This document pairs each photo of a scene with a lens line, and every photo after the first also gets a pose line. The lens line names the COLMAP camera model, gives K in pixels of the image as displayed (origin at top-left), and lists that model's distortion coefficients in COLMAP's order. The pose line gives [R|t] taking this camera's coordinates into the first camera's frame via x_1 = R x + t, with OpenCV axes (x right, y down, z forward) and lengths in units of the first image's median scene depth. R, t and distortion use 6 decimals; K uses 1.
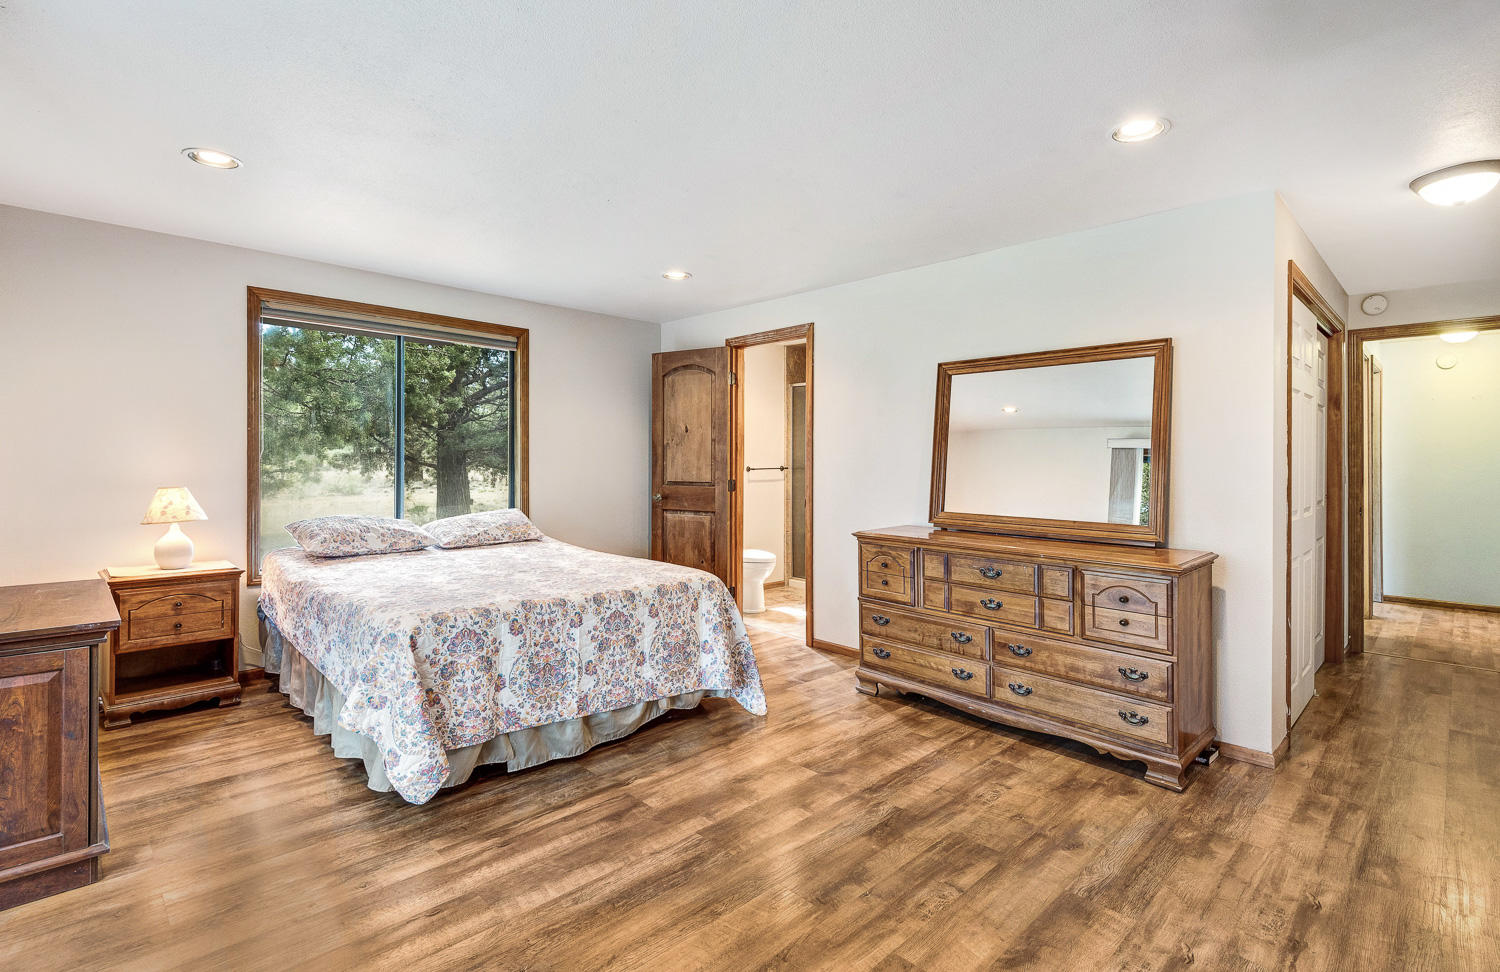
lens RADIAL K [[690.2, 0, 751.1], [0, 690.2, 456.2], [0, 0, 1]] dist [0.003126, -0.000488]
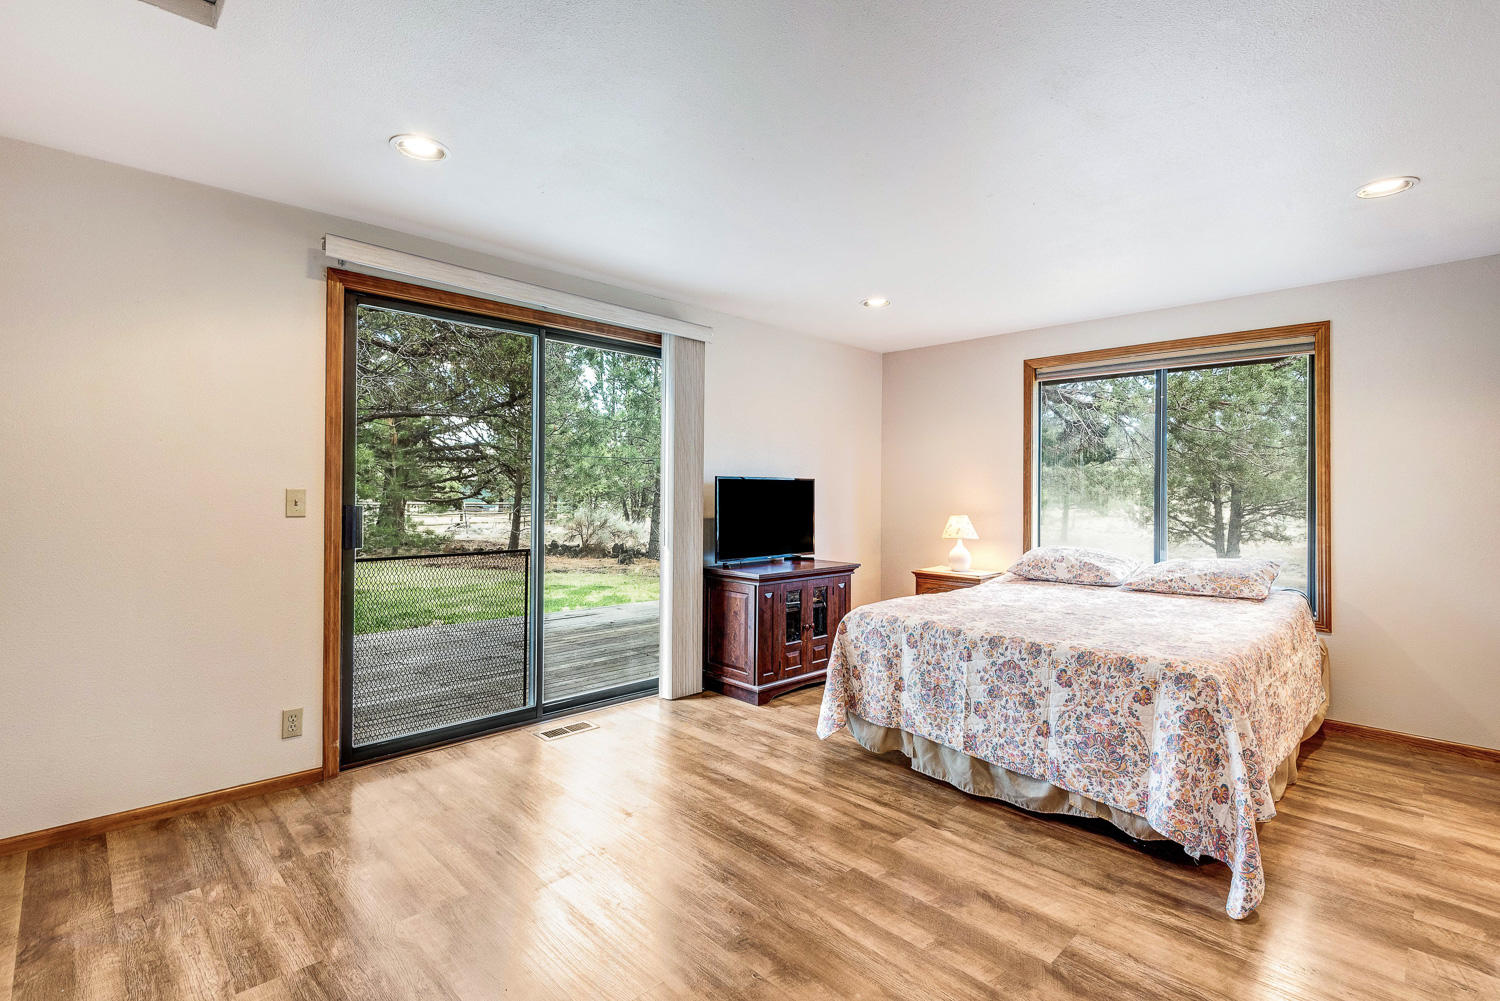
lens RADIAL K [[688.6, 0, 752.1], [0, 688.6, 487.0], [0, 0, 1]] dist [0.028480, -0.013692]
pose [[0.013867, -0.013570, -0.999812, 0.732813], [-0.004030, 0.999899, -0.013627, 0.010889], [0.999896, 0.004218, 0.013811, 0.669185]]
